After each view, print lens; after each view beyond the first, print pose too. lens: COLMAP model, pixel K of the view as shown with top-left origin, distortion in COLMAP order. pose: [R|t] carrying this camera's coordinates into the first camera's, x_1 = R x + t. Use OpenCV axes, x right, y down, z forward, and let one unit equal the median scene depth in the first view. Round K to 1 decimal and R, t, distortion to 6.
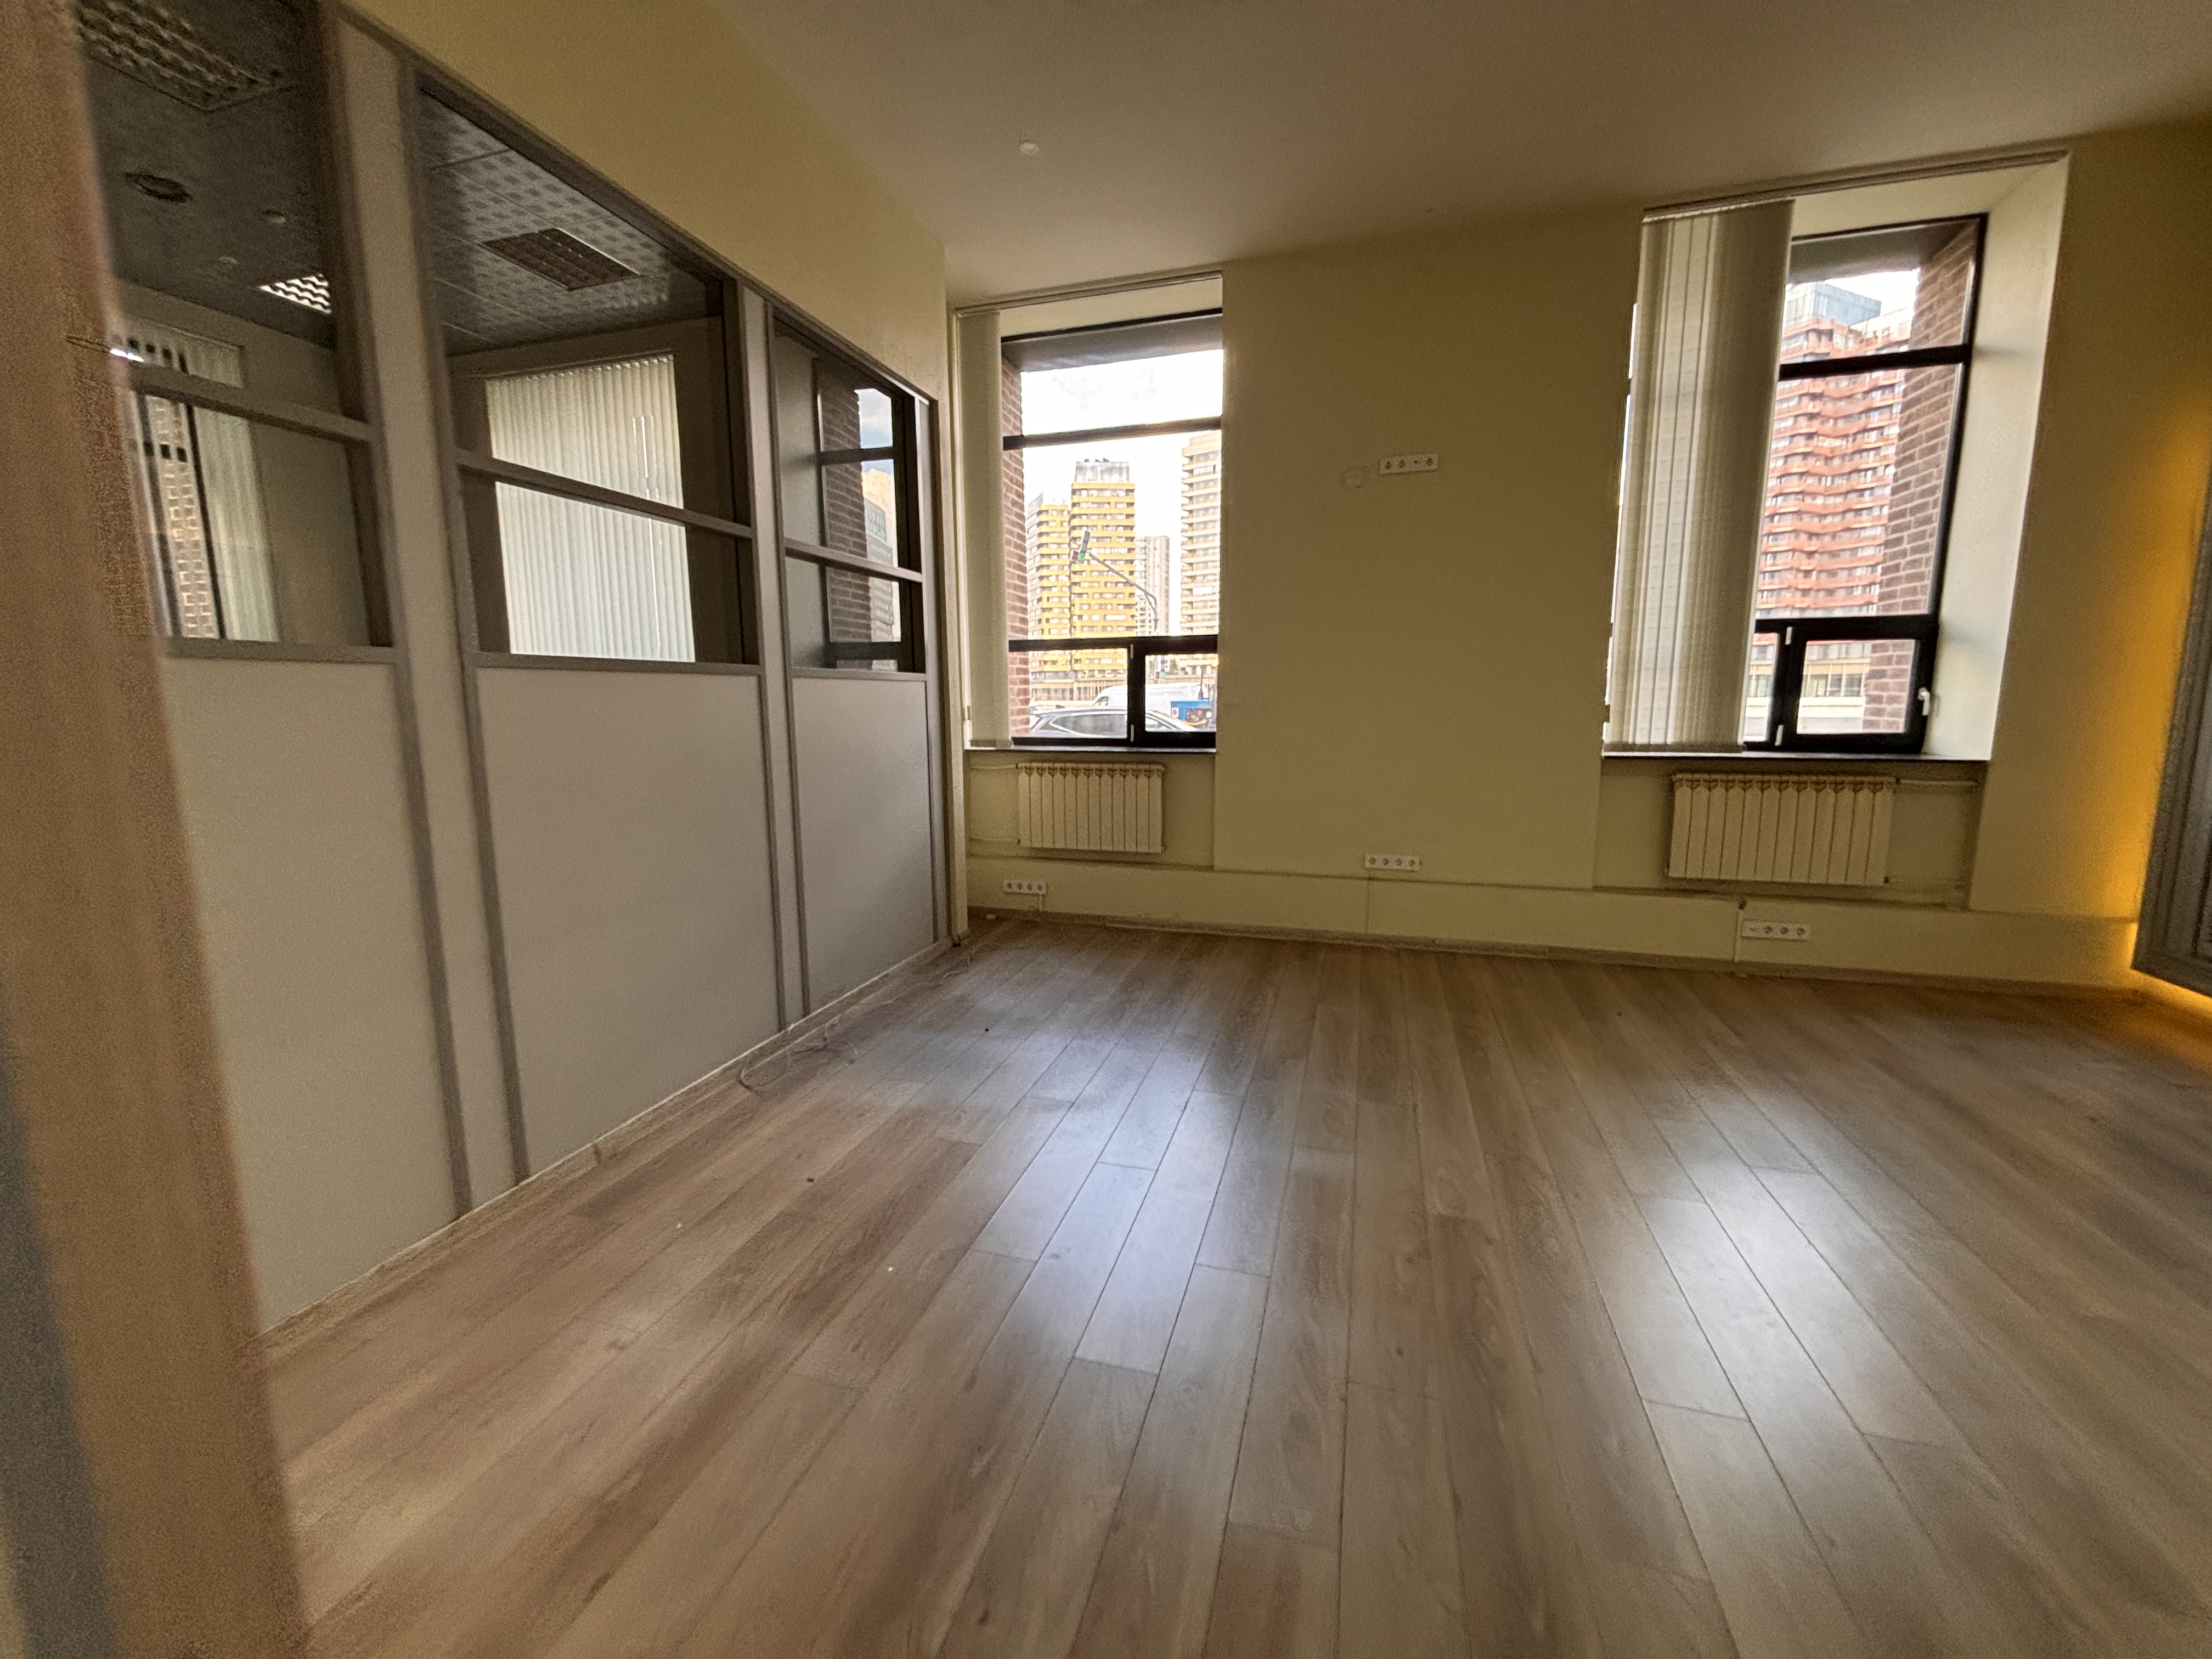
lens RADIAL K [[889.6, 0, 1106.3], [0, 889.6, 821.9], [0, 0, 1]] dist [-0.010868, 0.004769]
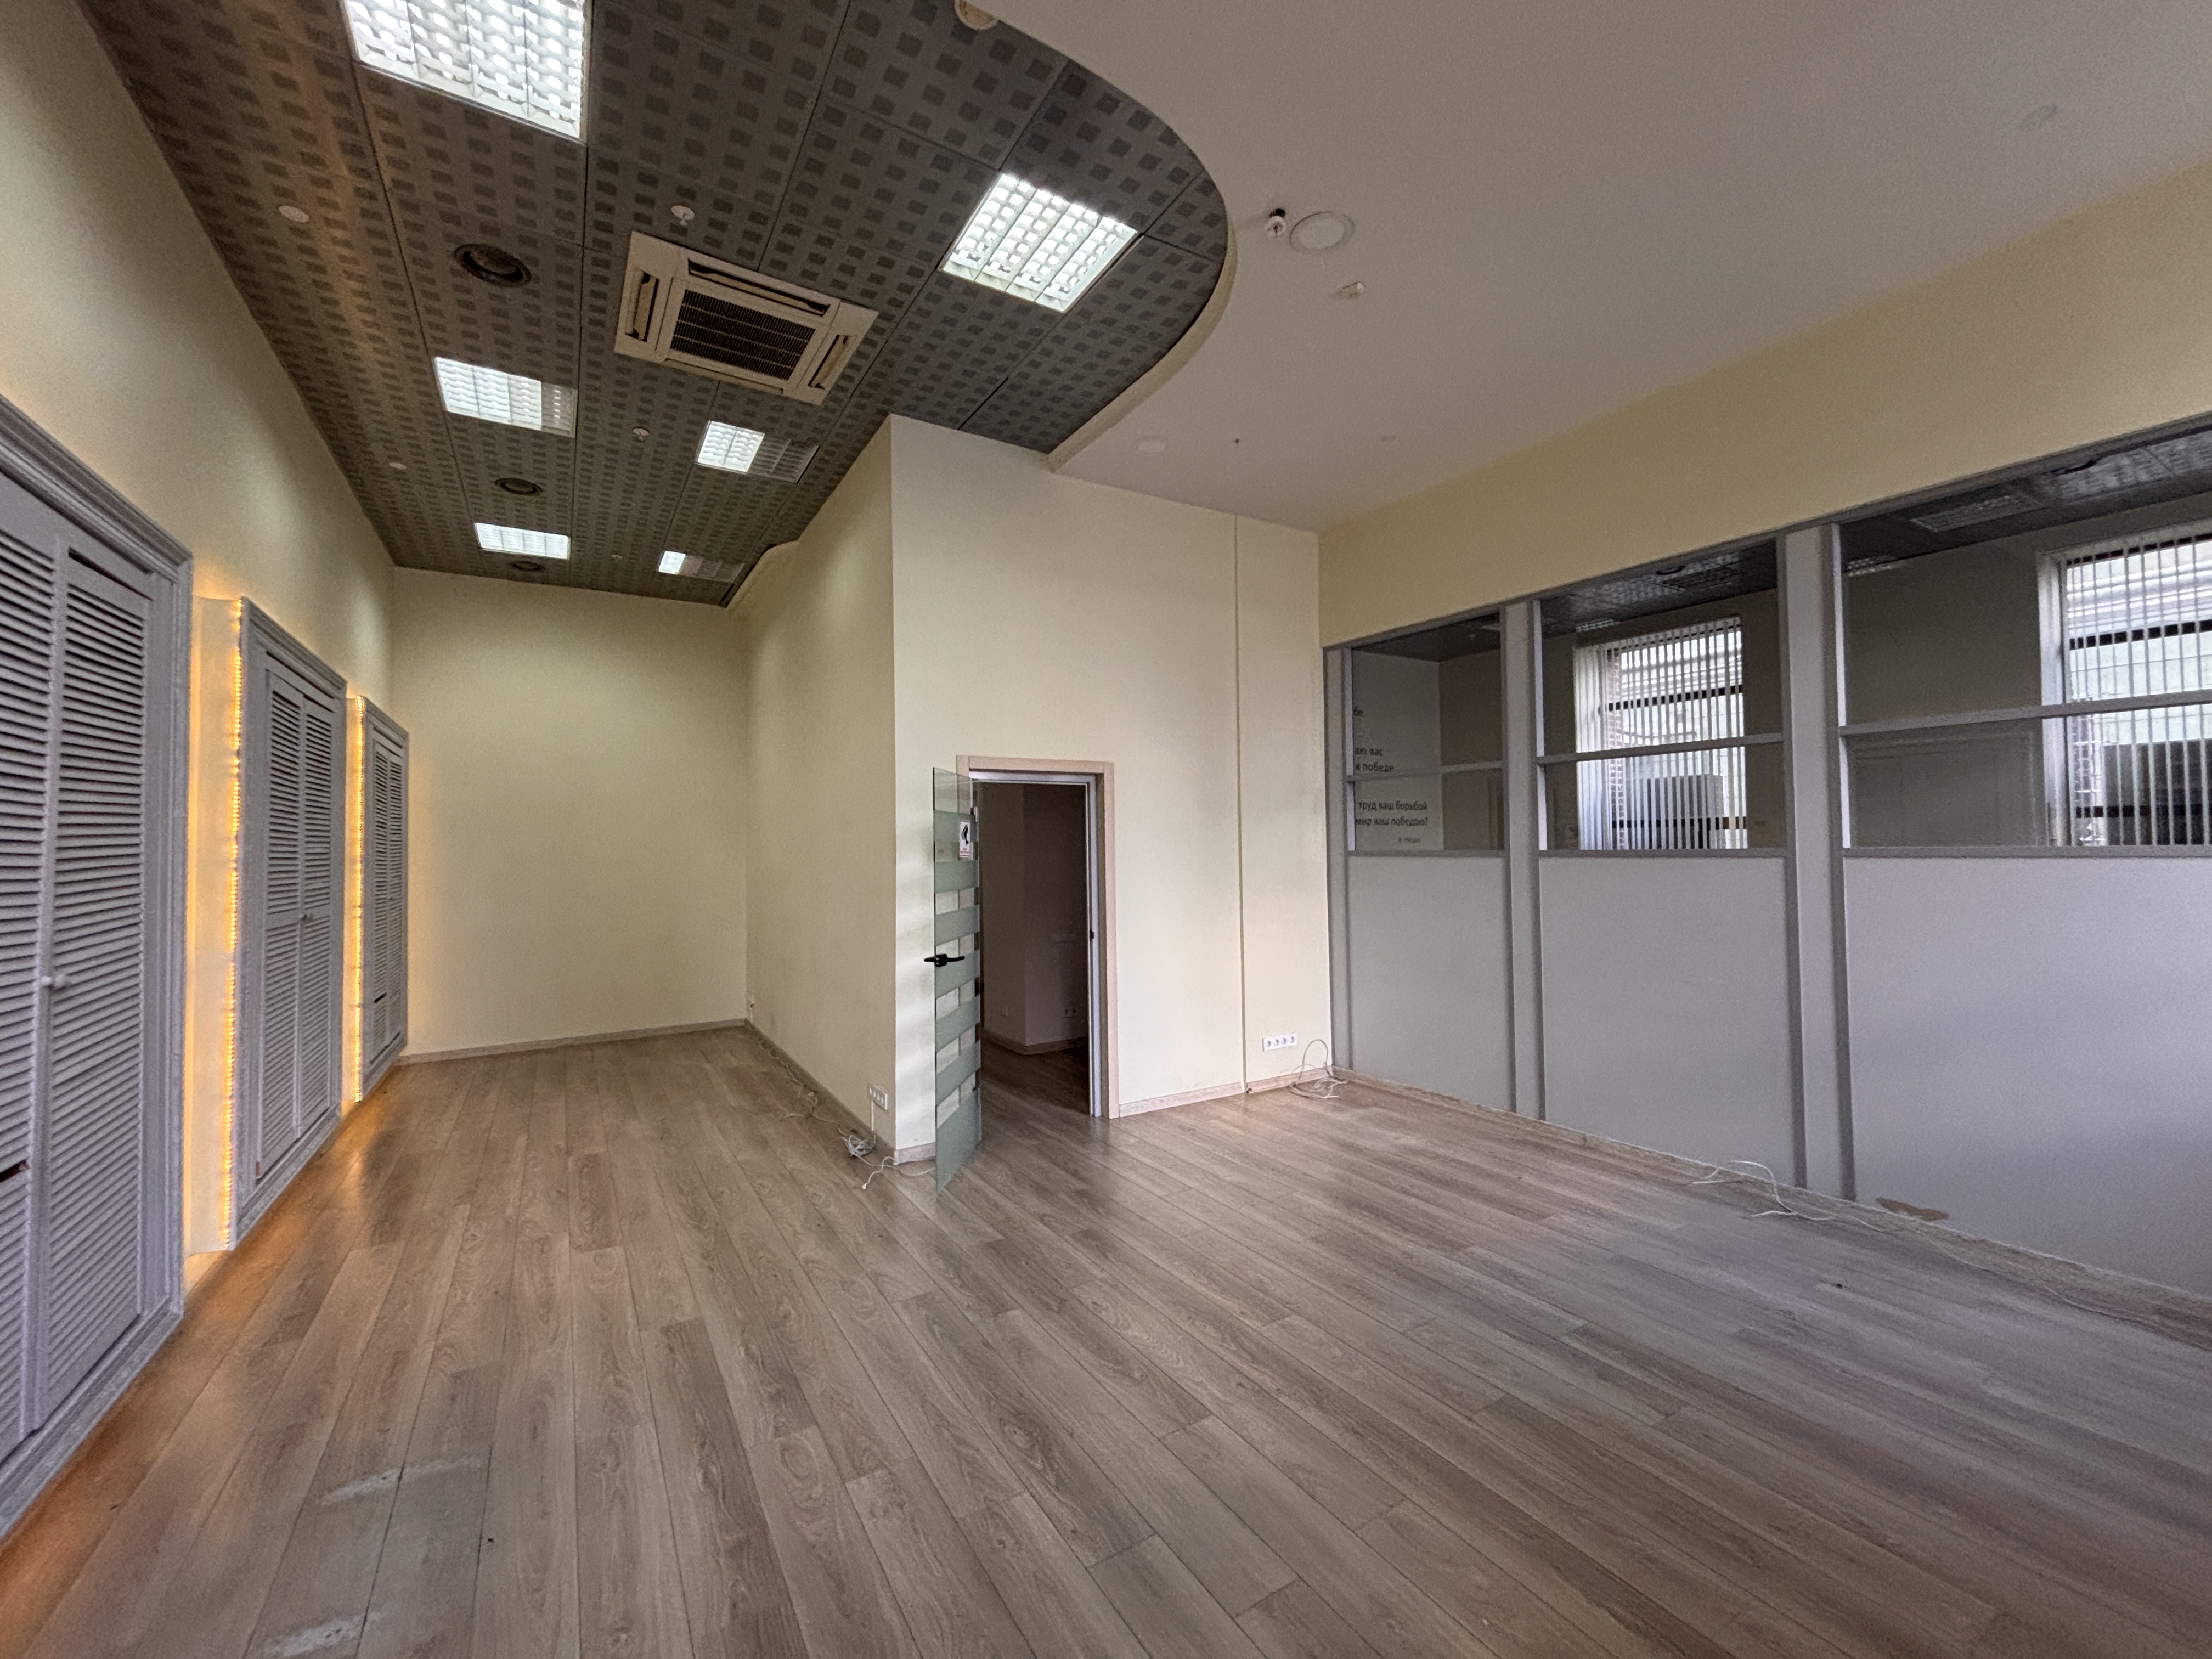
lens RADIAL K [[889.6, 0, 1106.3], [0, 889.6, 821.9], [0, 0, 1]] dist [-0.010868, 0.004769]
pose [[-0.663967, -0.008044, -0.747719, 0.854848], [-0.091829, 0.993251, 0.070857, -0.173539], [0.742102, 0.115709, -0.660224, 0.901012]]
